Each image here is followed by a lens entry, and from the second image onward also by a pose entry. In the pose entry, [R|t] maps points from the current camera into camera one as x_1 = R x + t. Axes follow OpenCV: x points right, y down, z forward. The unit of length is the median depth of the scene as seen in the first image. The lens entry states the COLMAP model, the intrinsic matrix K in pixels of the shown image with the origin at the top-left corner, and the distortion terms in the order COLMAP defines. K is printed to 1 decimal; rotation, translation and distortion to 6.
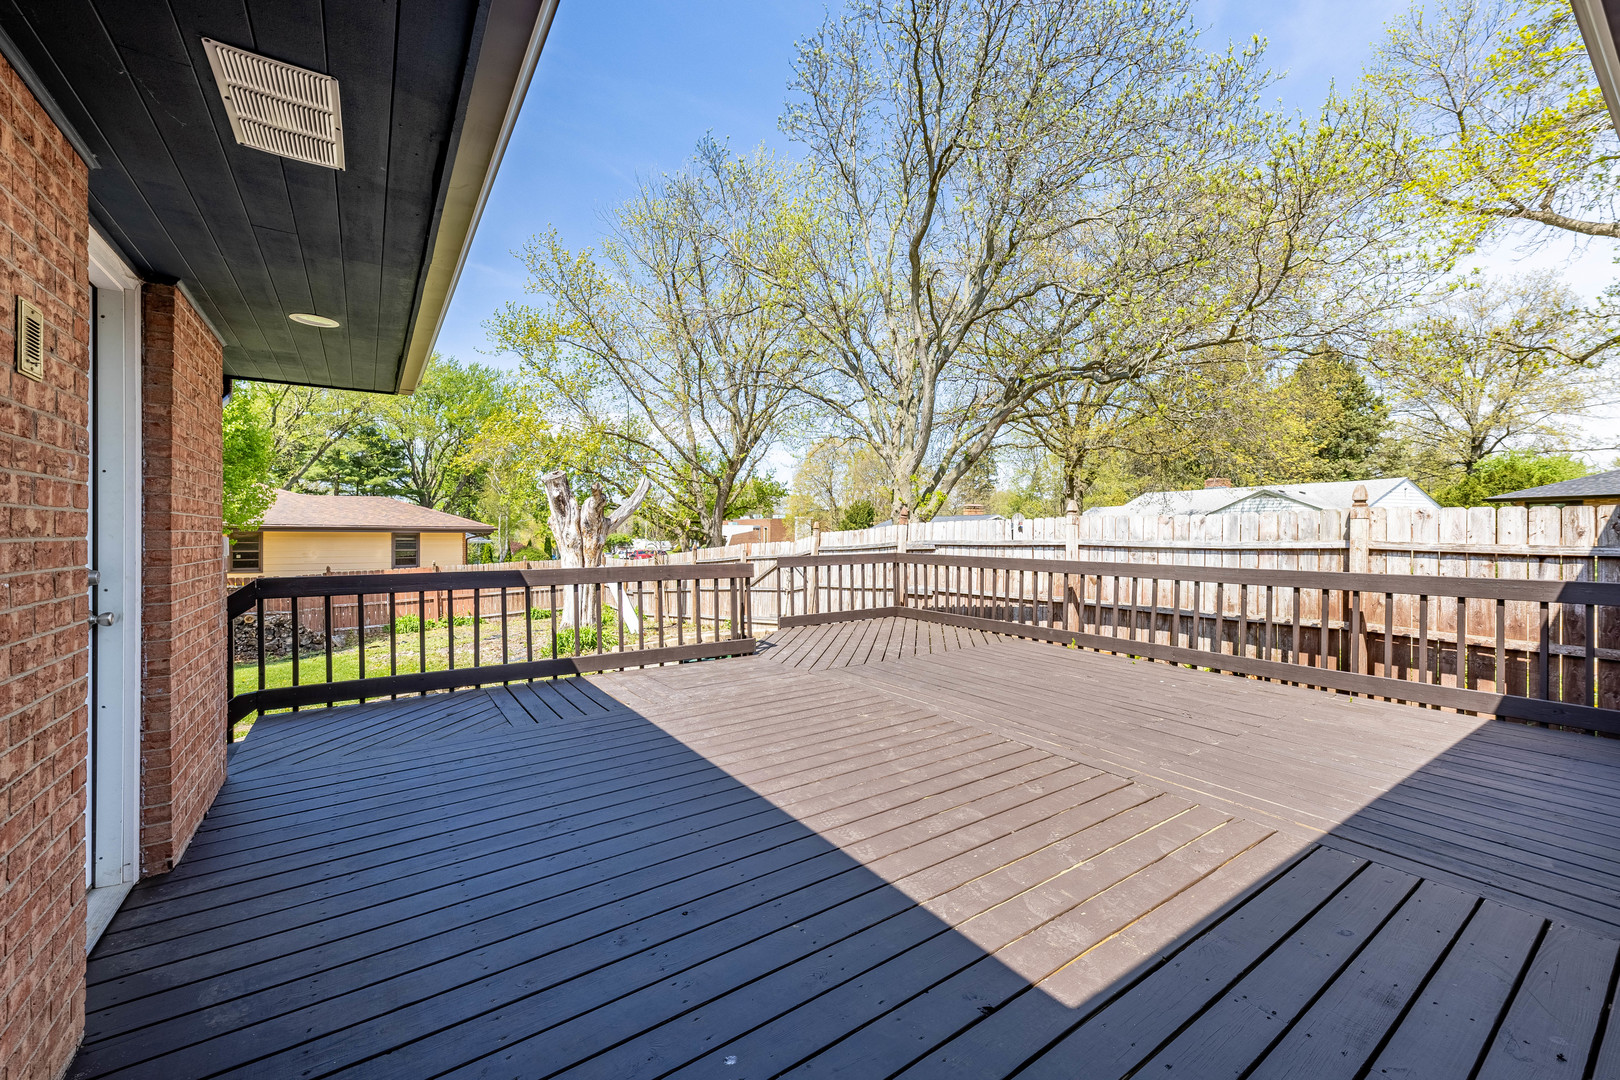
lens RADIAL K [[649.0, 0, 810.1], [0, 649.0, 537.1], [0, 0, 1]] dist [0.007774, -0.003934]
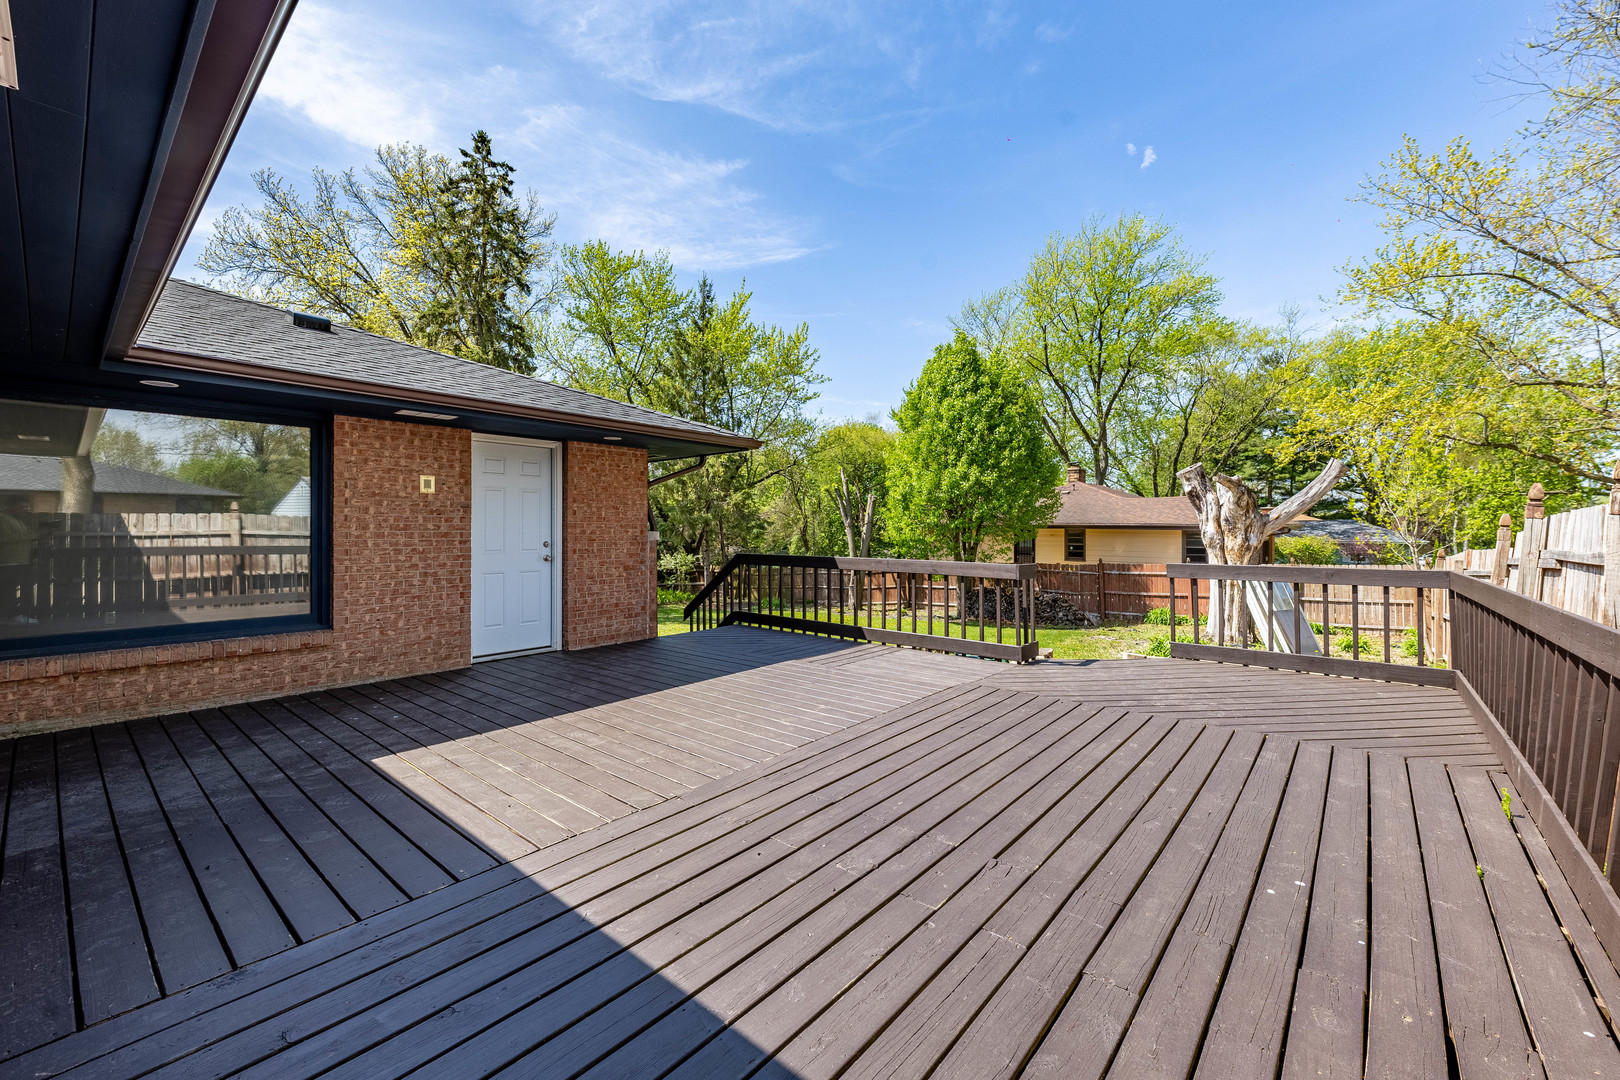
lens RADIAL K [[649.0, 0, 806.2], [0, 649.0, 541.2], [0, 0, 1]] dist [0.007774, -0.003934]
pose [[0.247870, 0.017574, -0.968634, 1.449481], [-0.008073, 0.999838, 0.016075, -0.010447], [0.968760, 0.003835, 0.247972, 0.961930]]
